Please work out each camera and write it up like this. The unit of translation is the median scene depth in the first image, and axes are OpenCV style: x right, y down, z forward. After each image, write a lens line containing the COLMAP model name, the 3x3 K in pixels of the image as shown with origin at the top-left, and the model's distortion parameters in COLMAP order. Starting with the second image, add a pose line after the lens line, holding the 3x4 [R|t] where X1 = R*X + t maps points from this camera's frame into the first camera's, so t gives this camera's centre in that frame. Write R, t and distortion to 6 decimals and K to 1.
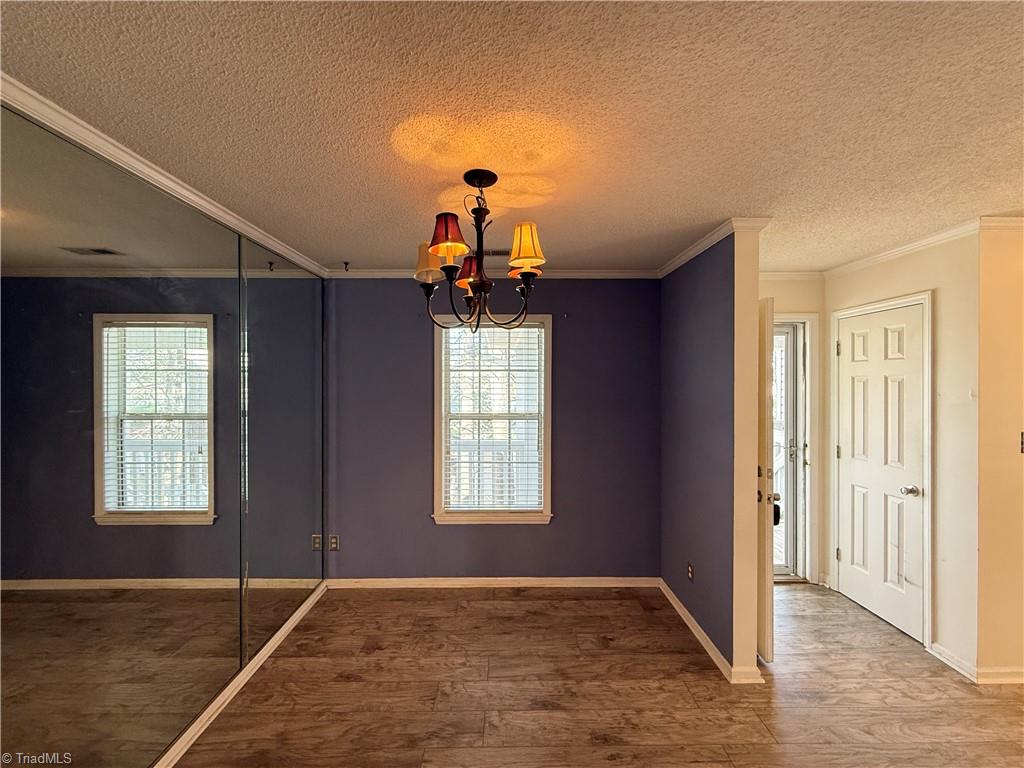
lens RADIAL K [[407.8, 0, 512.0], [0, 407.8, 384.0], [0, 0, 1]] dist [-0.000145, -0.000169]
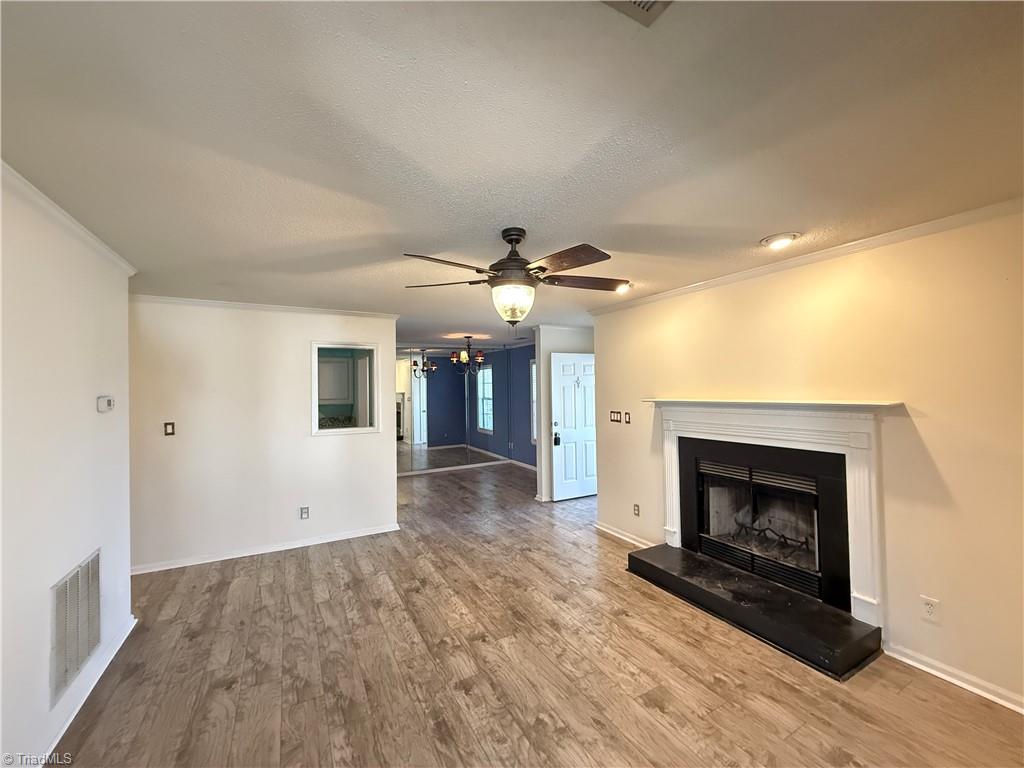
lens RADIAL K [[407.8, 0, 512.0], [0, 407.8, 384.0], [0, 0, 1]] dist [-0.000145, -0.000169]
pose [[0.461339, -0.015626, -0.887086, 3.611927], [0.012730, 0.999859, -0.010991, 0.010022], [0.887133, -0.006222, 0.461472, -0.460782]]
